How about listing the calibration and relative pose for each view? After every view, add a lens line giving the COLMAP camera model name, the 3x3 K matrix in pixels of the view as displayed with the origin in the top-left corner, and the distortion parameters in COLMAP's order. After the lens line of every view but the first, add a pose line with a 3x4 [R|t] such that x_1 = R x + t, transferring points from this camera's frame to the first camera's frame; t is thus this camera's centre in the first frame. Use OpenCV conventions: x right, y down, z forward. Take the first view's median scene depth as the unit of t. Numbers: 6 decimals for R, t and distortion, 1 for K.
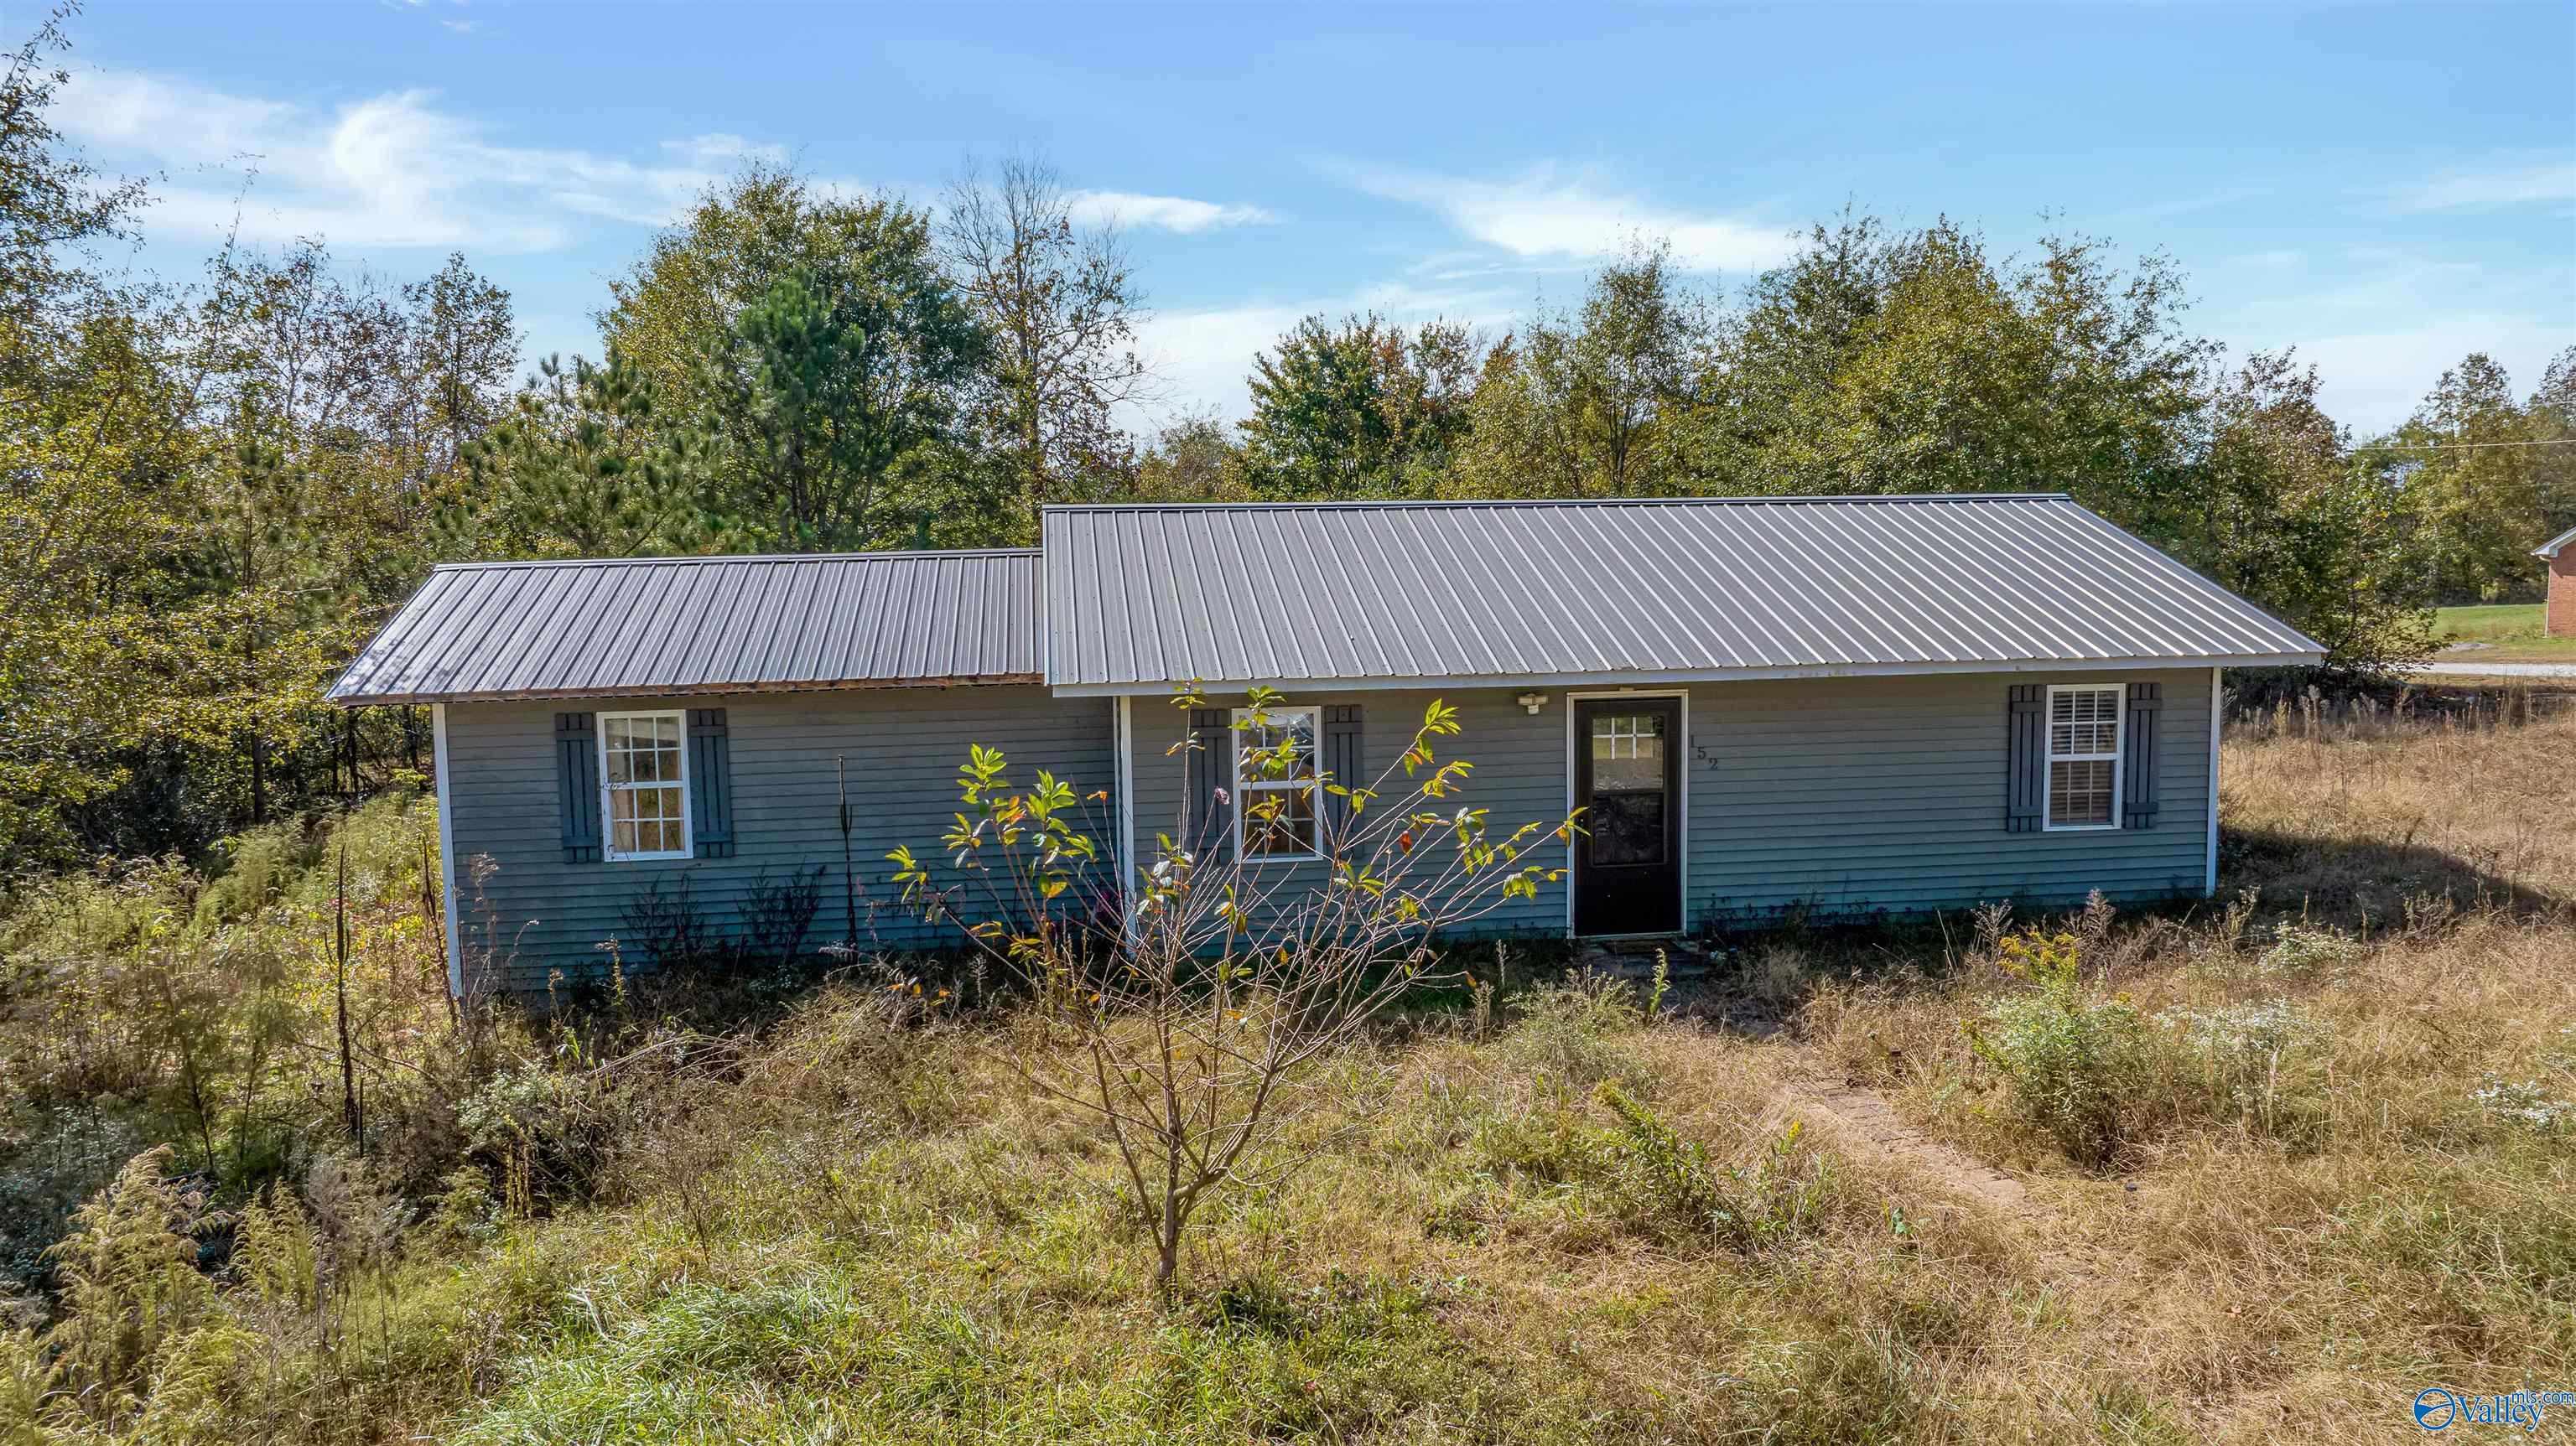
lens RADIAL K [[1829.1, 0, 1288.0], [0, 1829.1, 723.0], [0, 0, 1]] dist [-0.045797, 0.053665]
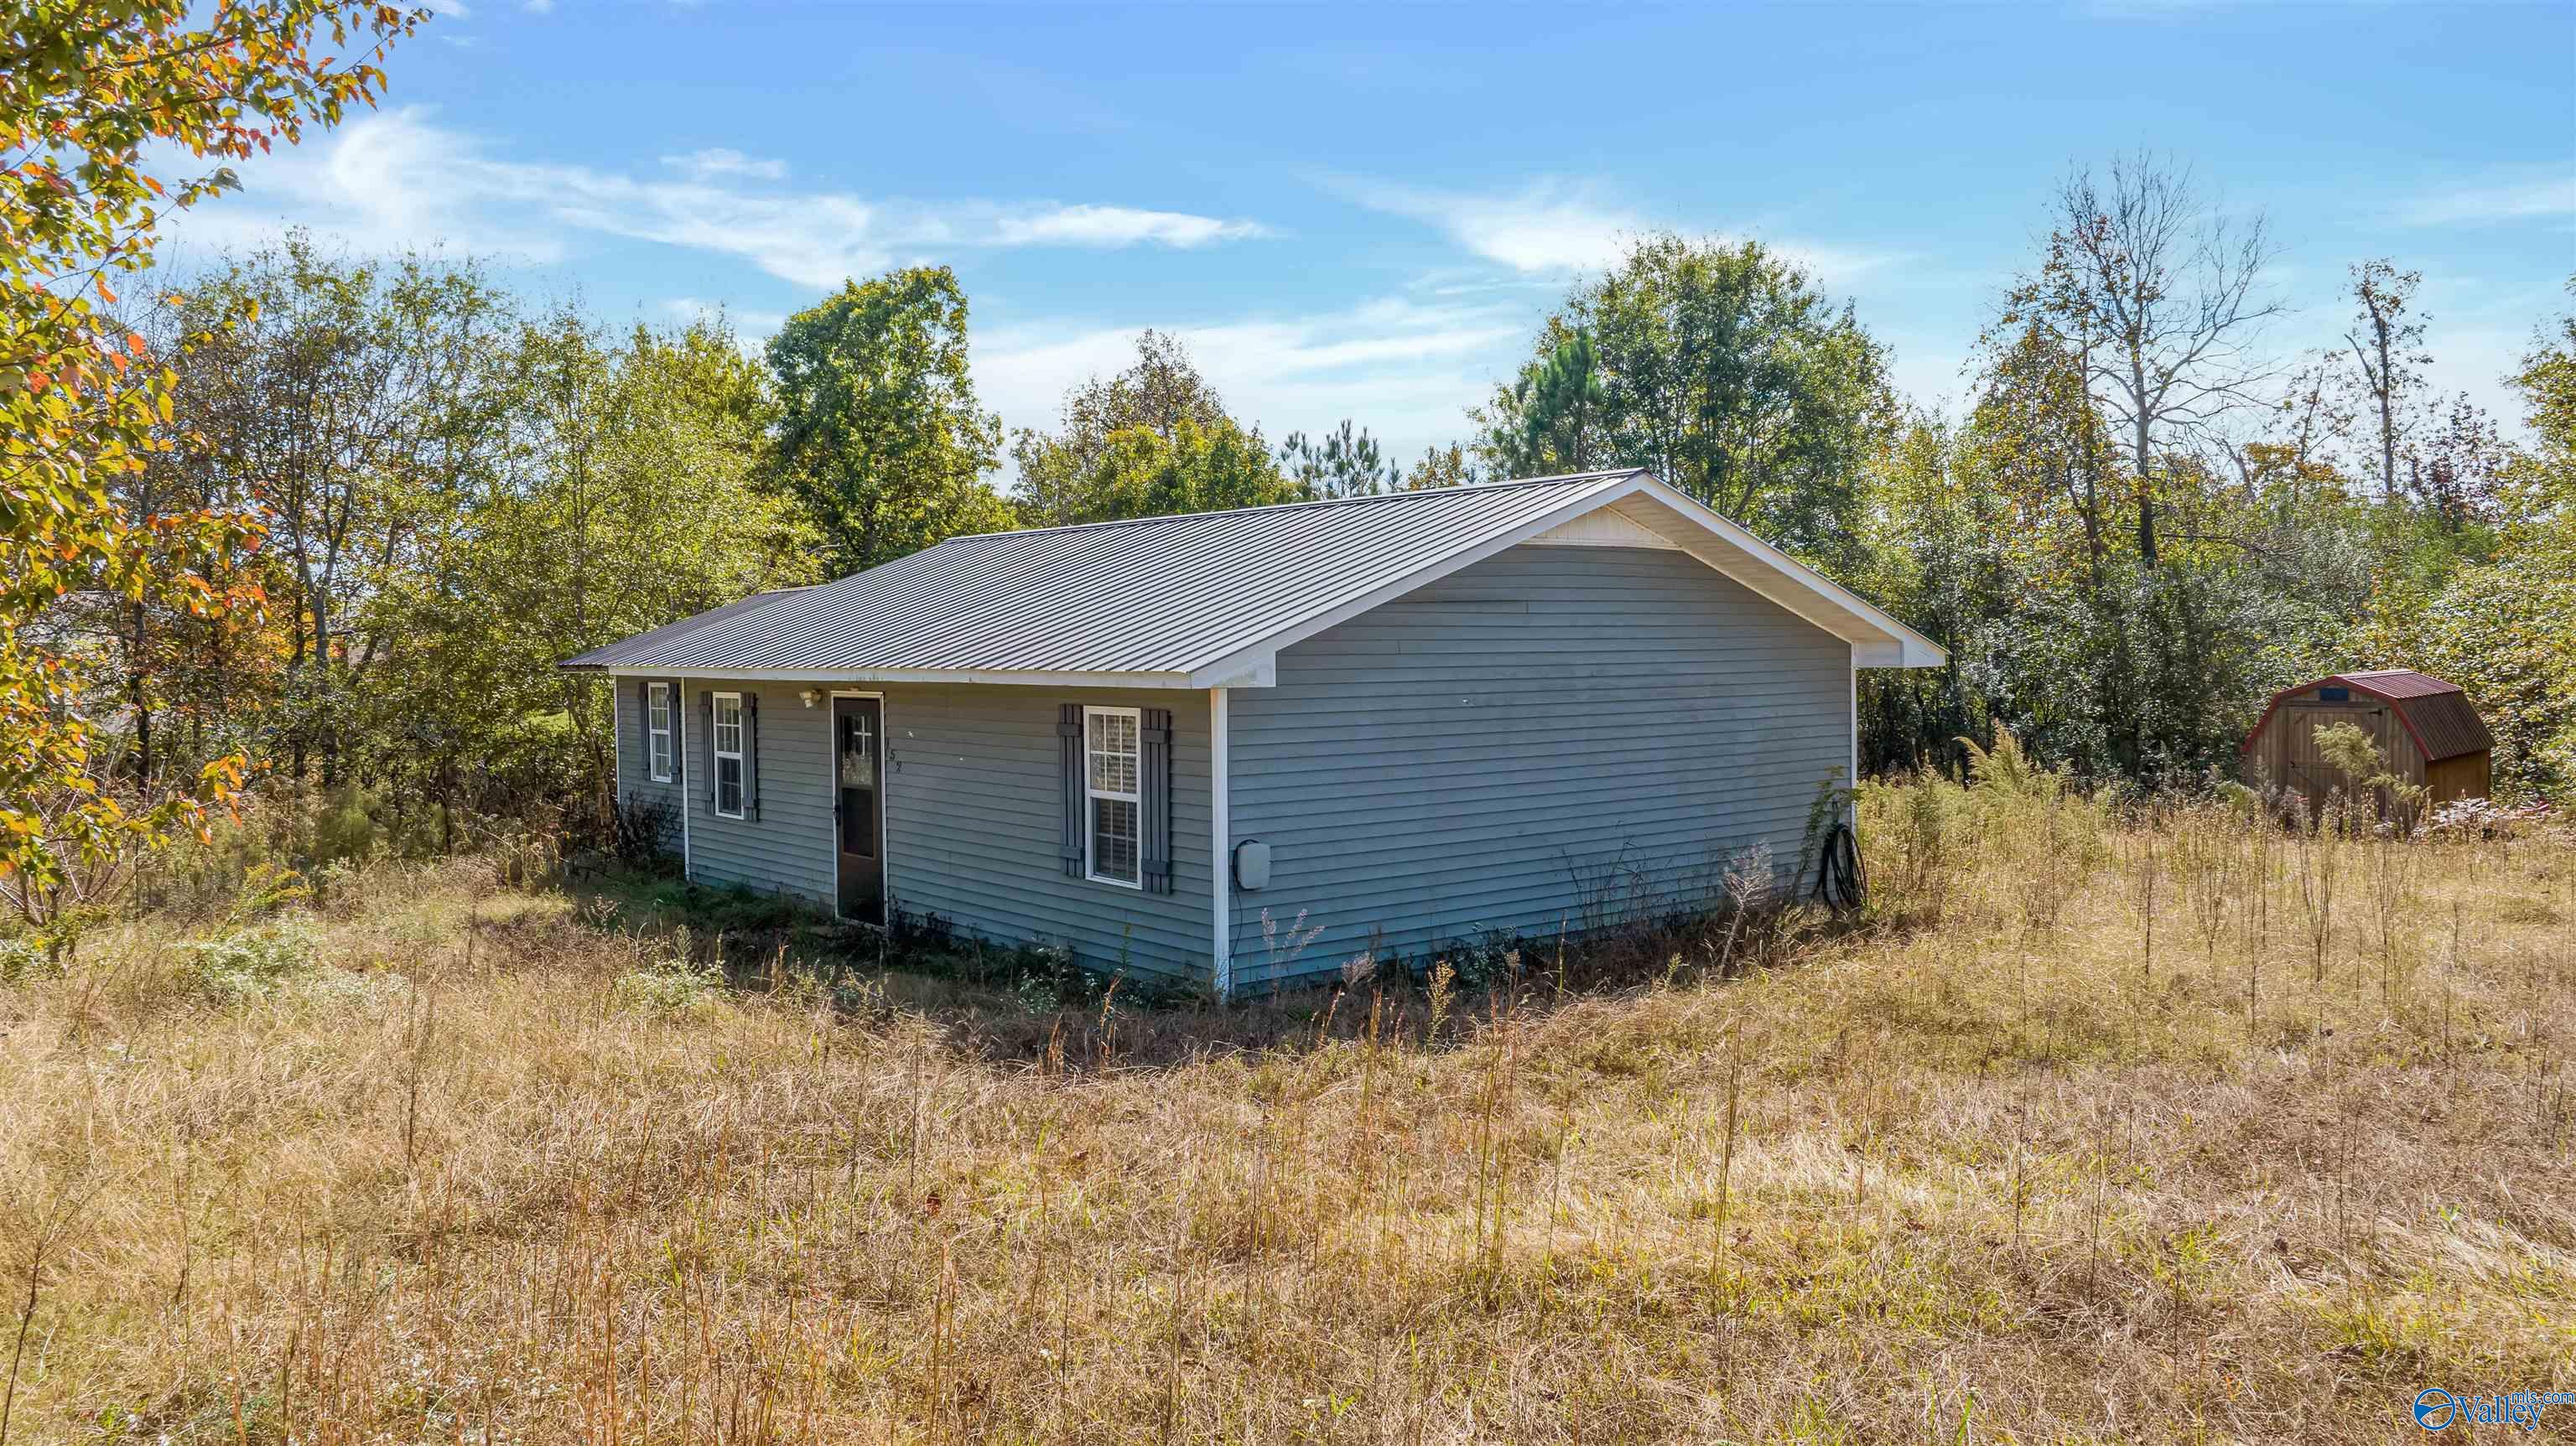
lens RADIAL K [[1829.1, 0, 1288.0], [0, 1829.1, 723.0], [0, 0, 1]] dist [-0.045797, 0.053665]
pose [[0.528913, 0.047642, -0.847338, 1.171503], [-0.092836, 0.995679, -0.001966, -0.019375], [0.843583, 0.079704, 0.531050, 0.621068]]
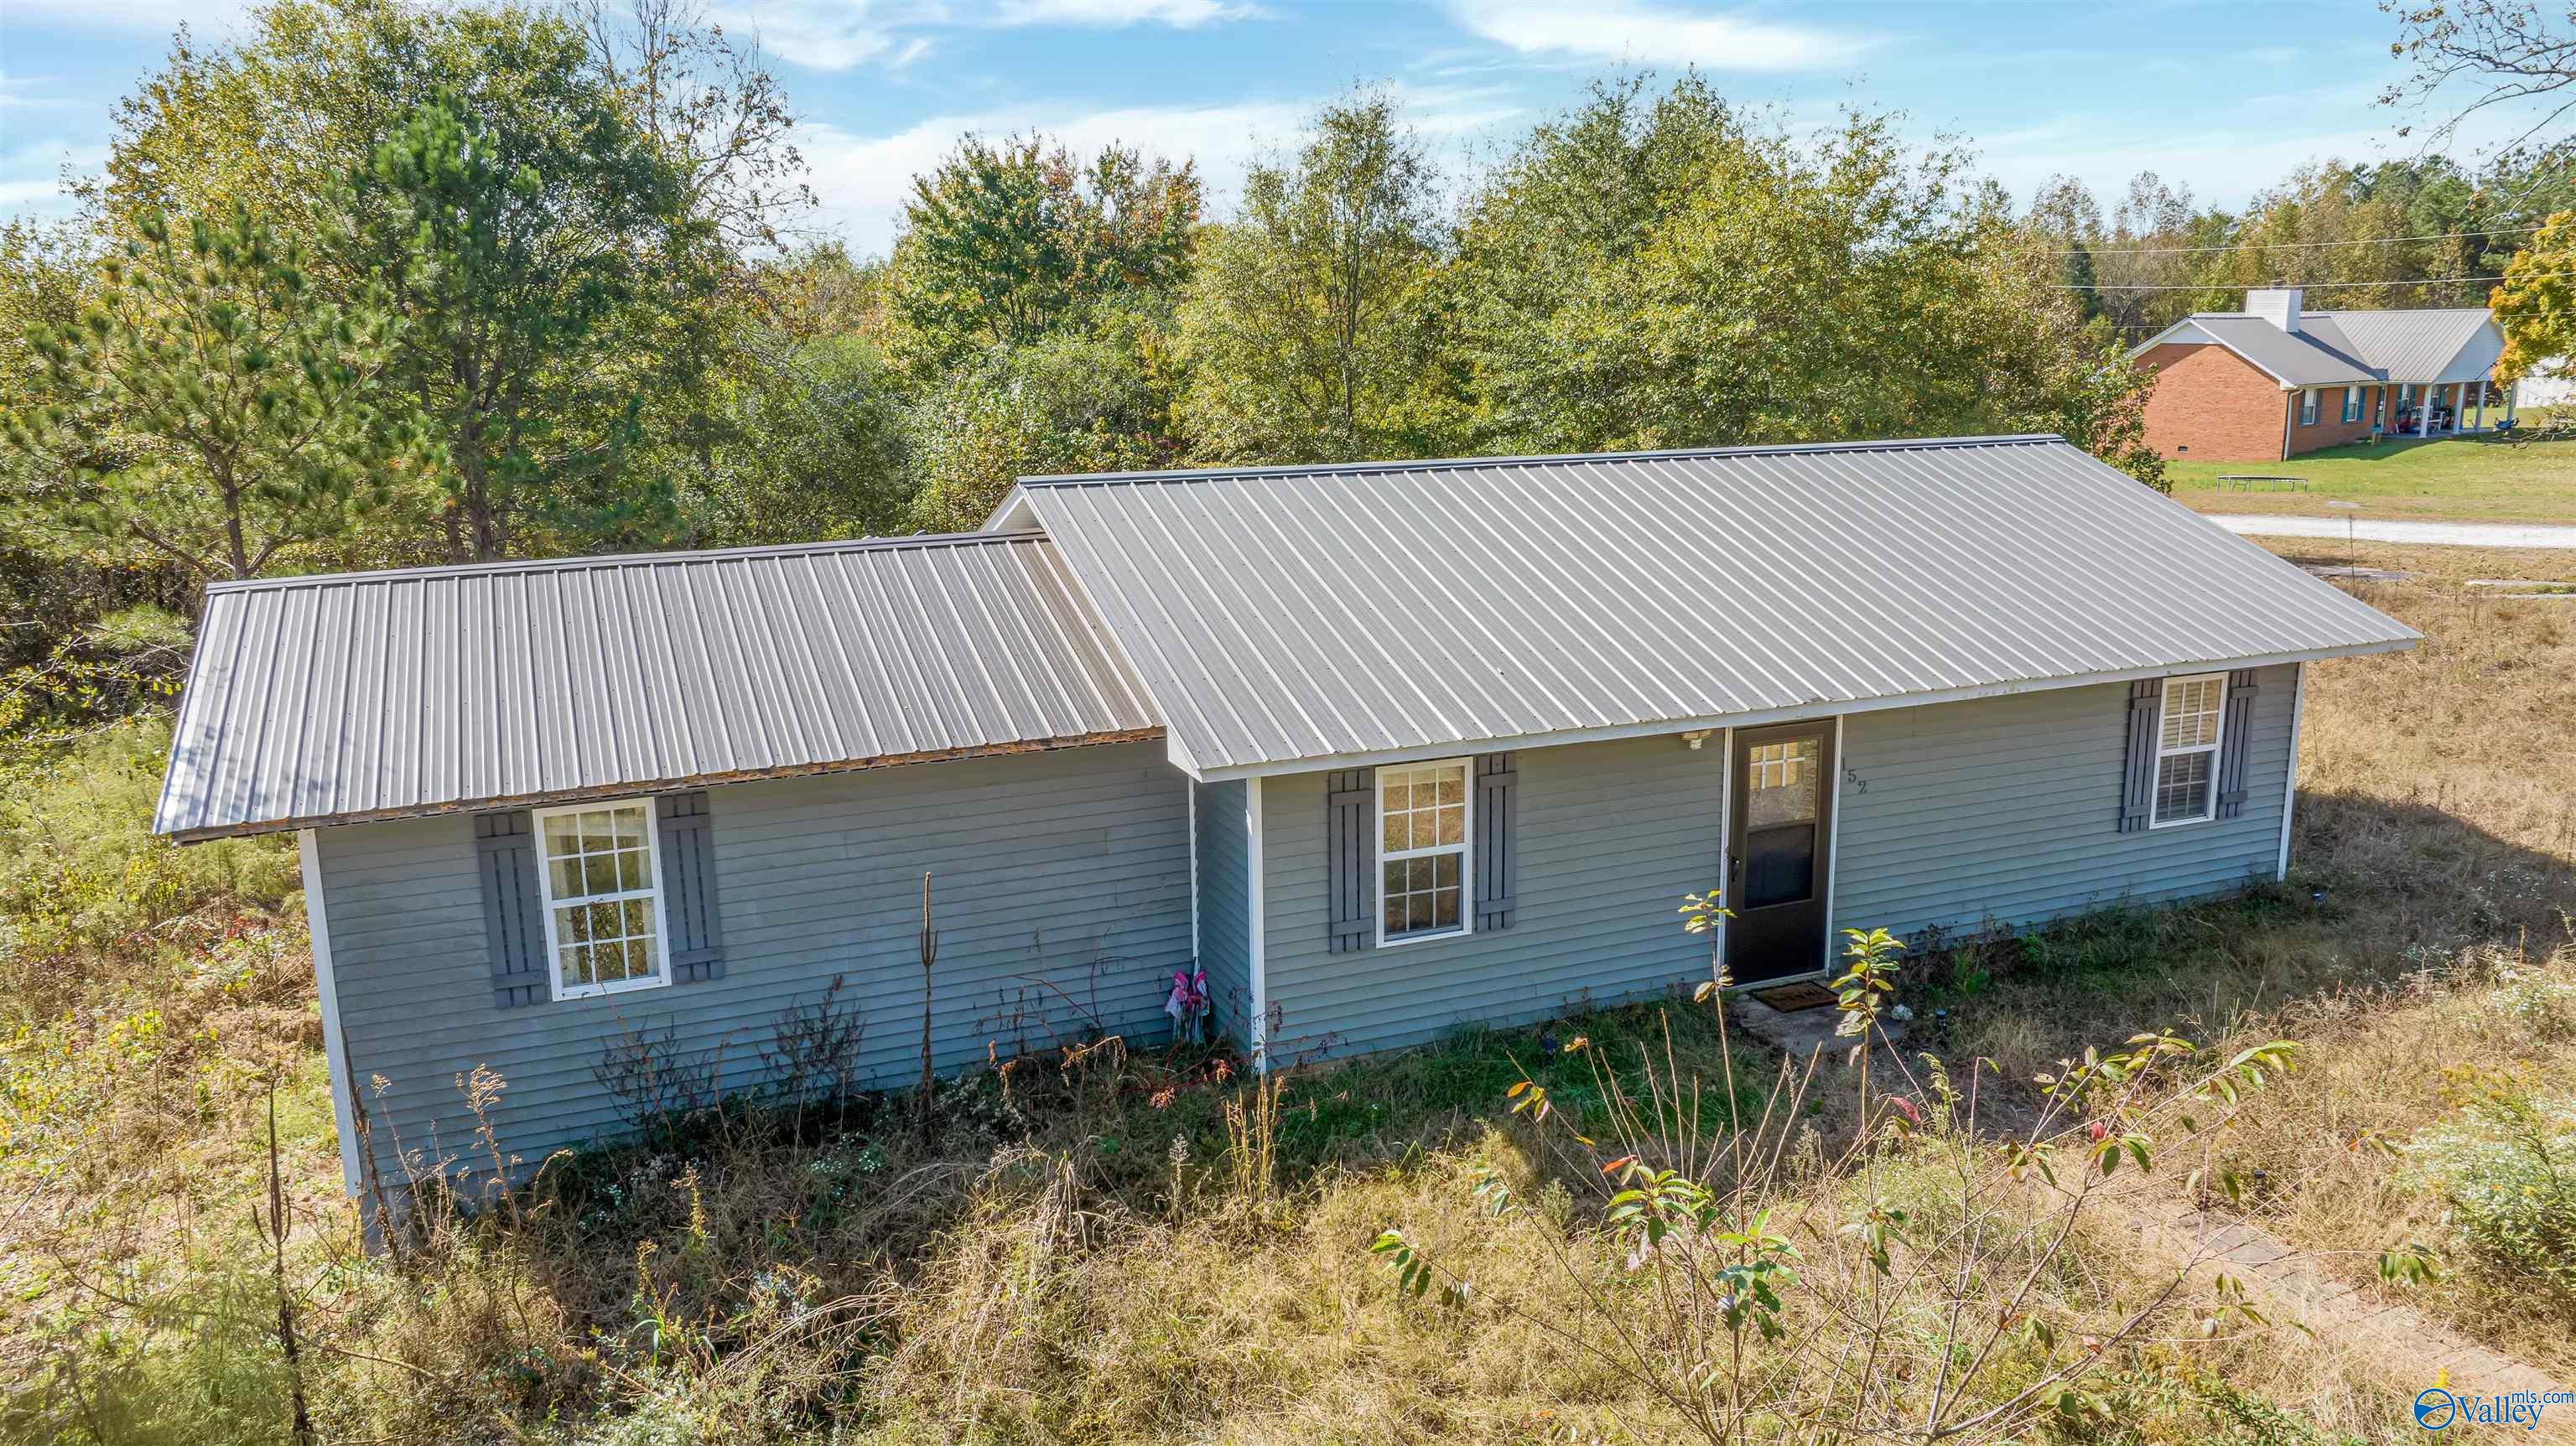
lens RADIAL K [[1829.1, 0, 1288.0], [0, 1829.1, 723.0], [0, 0, 1]] dist [-0.045797, 0.053665]
pose [[0.967623, -0.051611, 0.247068, -0.253353], [0.023215, 0.992920, 0.116495, -0.116795], [-0.251332, -0.106987, 0.961970, 0.201356]]
